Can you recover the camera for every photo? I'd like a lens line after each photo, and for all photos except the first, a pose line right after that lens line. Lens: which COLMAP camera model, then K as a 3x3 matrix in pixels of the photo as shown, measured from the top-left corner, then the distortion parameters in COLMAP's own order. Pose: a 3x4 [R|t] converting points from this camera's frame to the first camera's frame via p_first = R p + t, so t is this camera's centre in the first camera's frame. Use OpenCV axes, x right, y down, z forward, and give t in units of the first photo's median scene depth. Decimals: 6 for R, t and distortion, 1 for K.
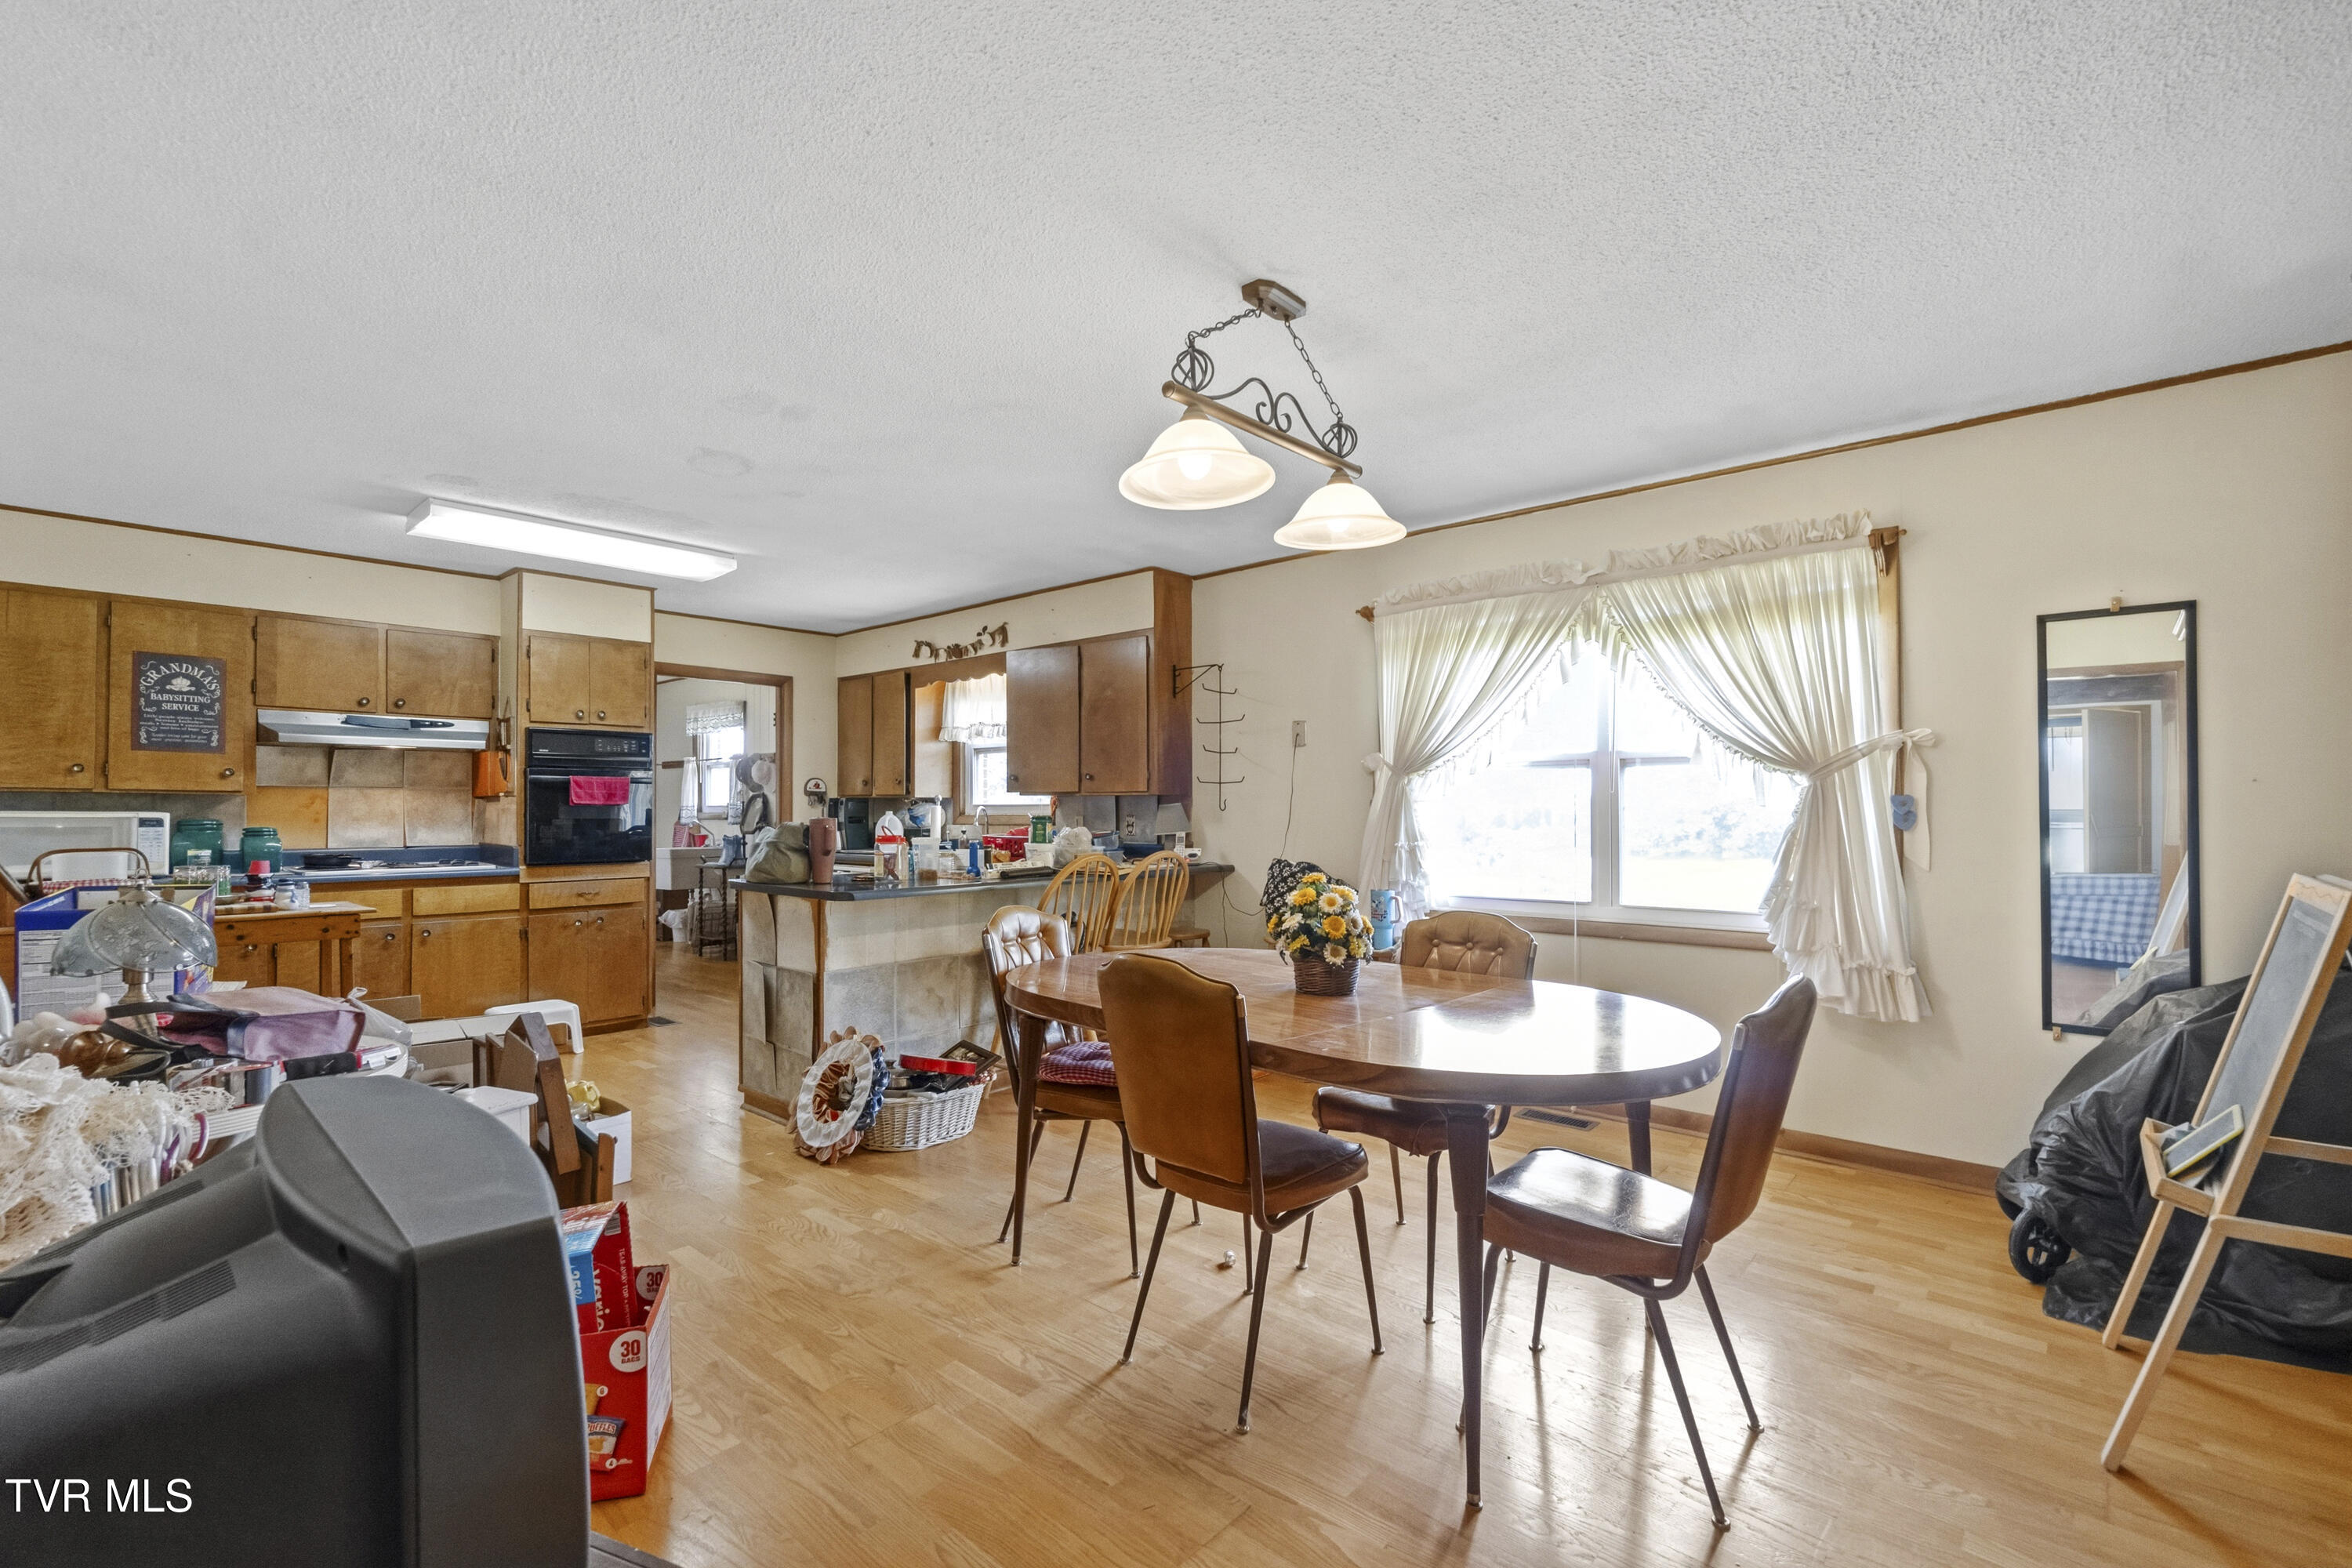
lens RADIAL K [[1024.4, 0, 1162.0], [0, 1024.4, 795.8], [0, 0, 1]] dist [-0.002426, 0.001465]
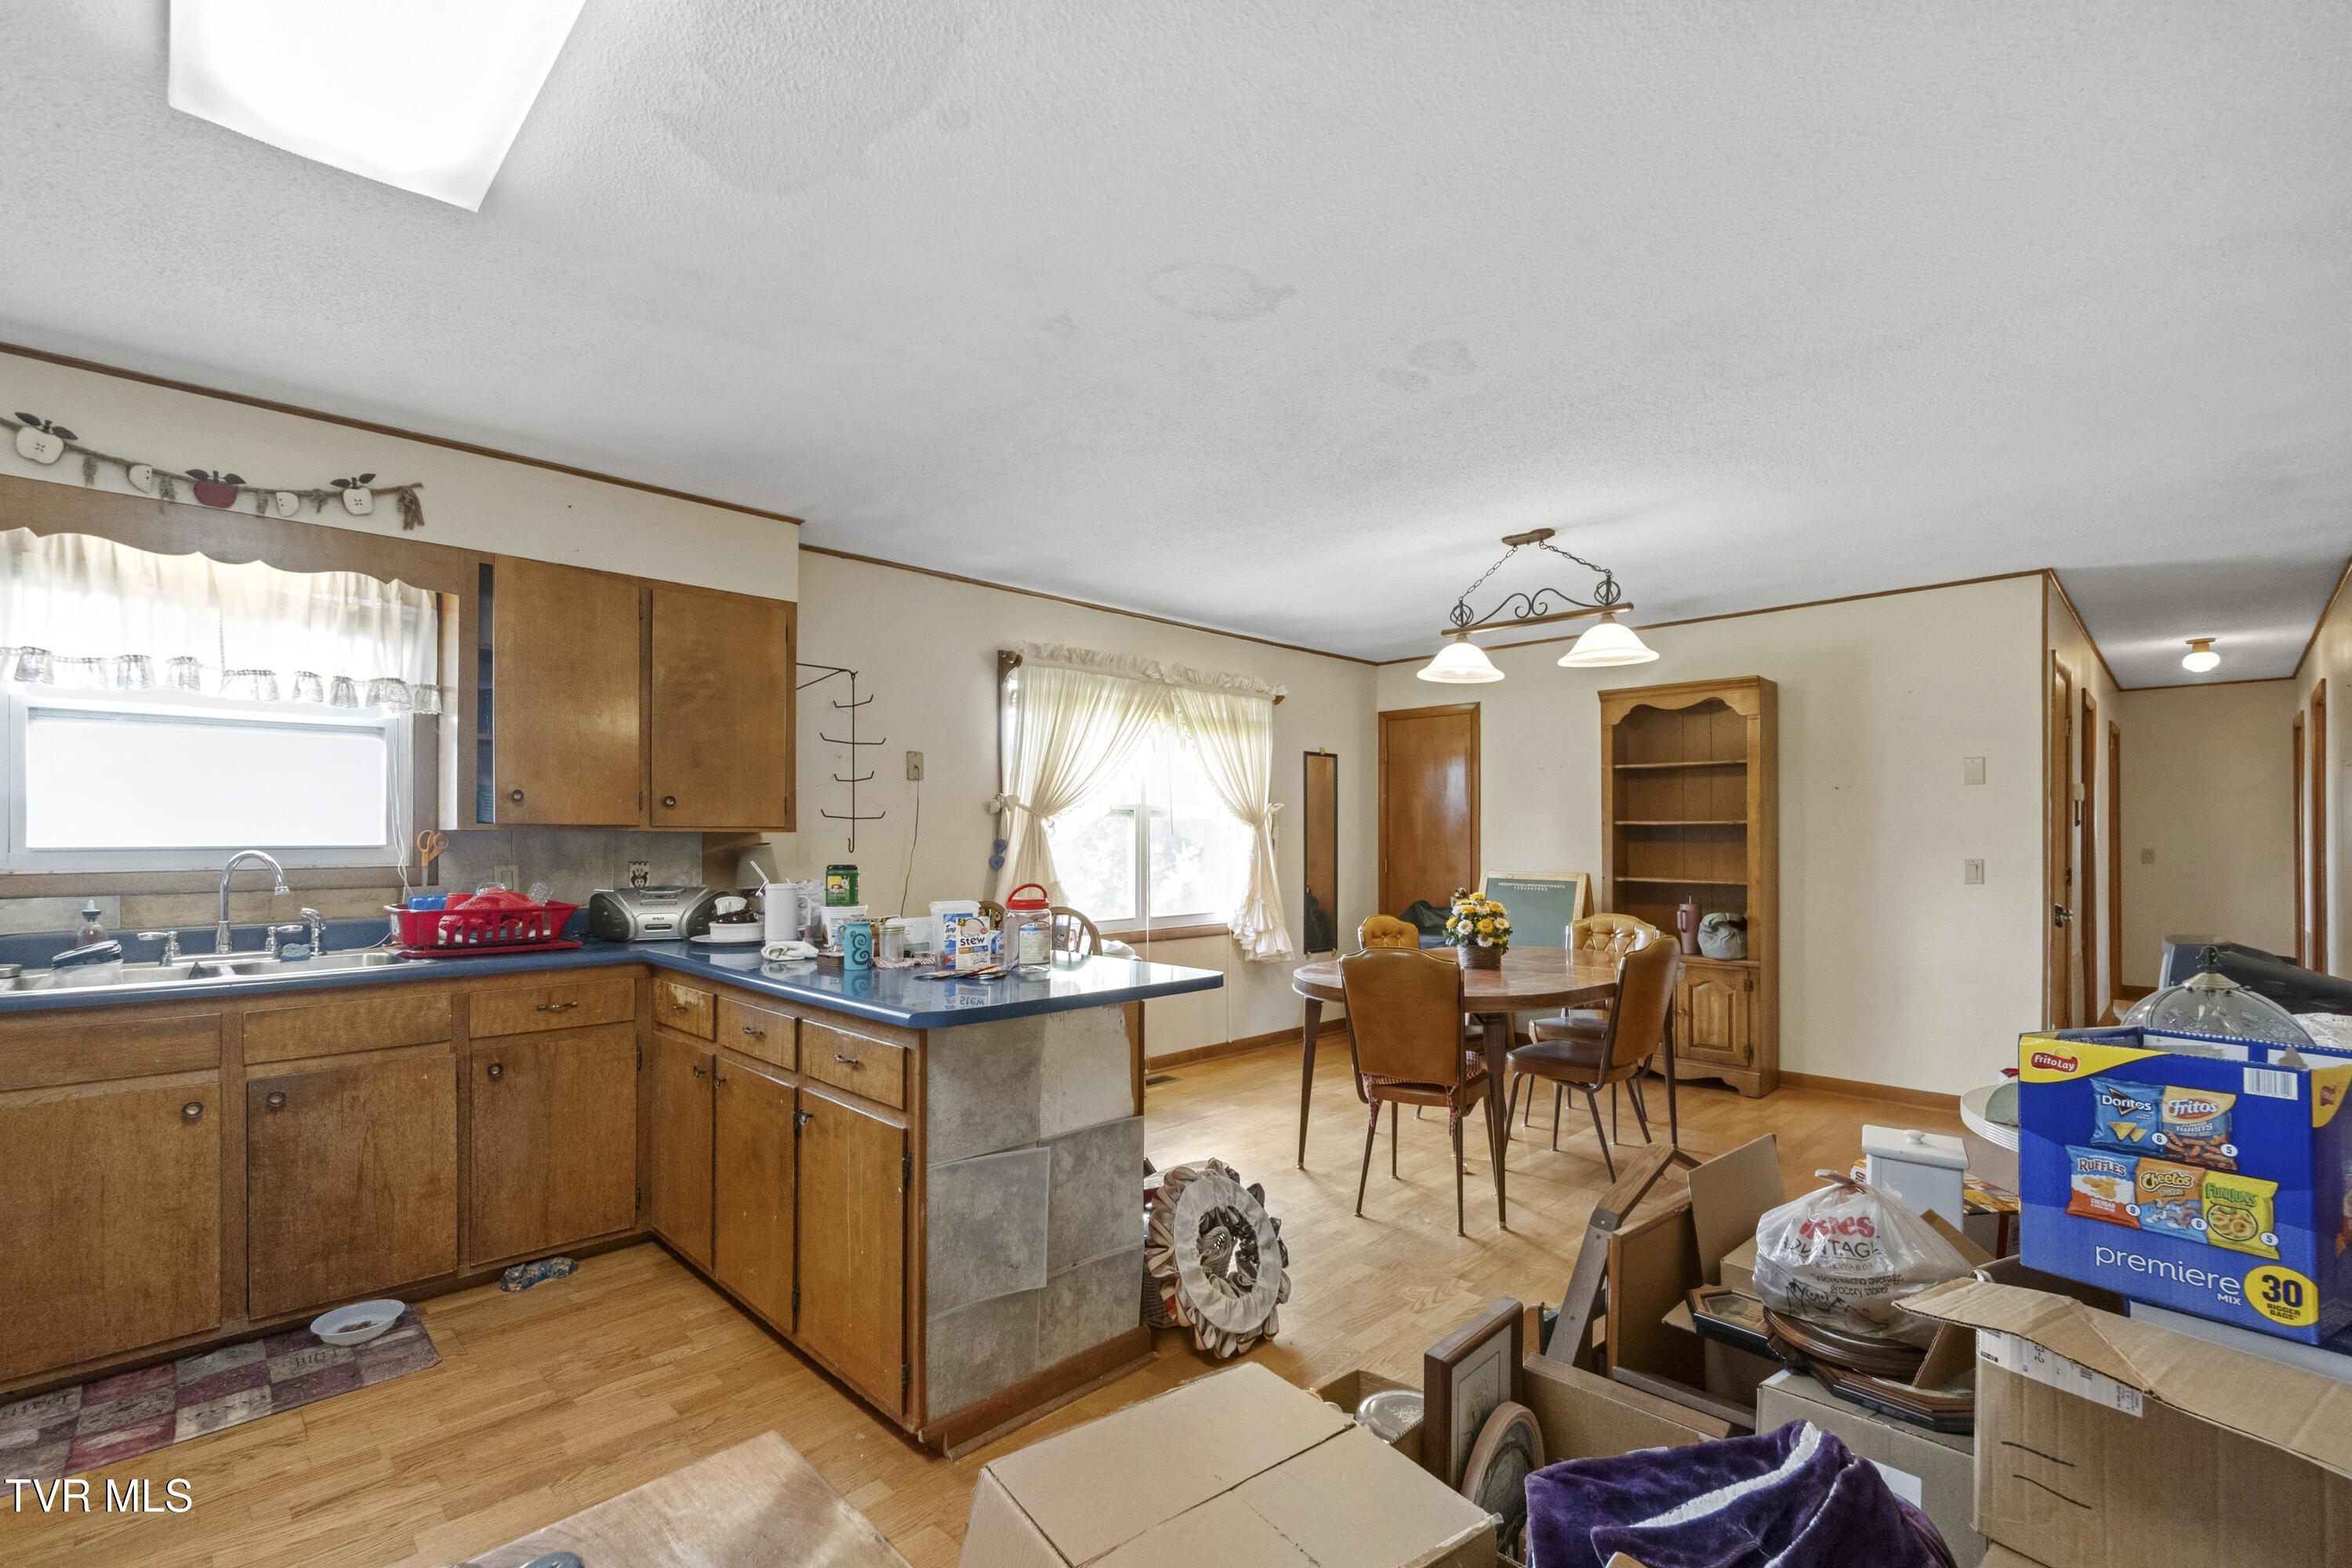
lens RADIAL K [[1024.4, 0, 1150.0], [0, 1024.4, 786.1], [0, 0, 1]] dist [-0.002426, 0.001465]
pose [[0.065974, 0.052223, 0.996454, -0.735291], [-0.008858, 0.998621, -0.051751, 0.002156], [-0.997782, -0.005412, 0.066346, 0.718669]]
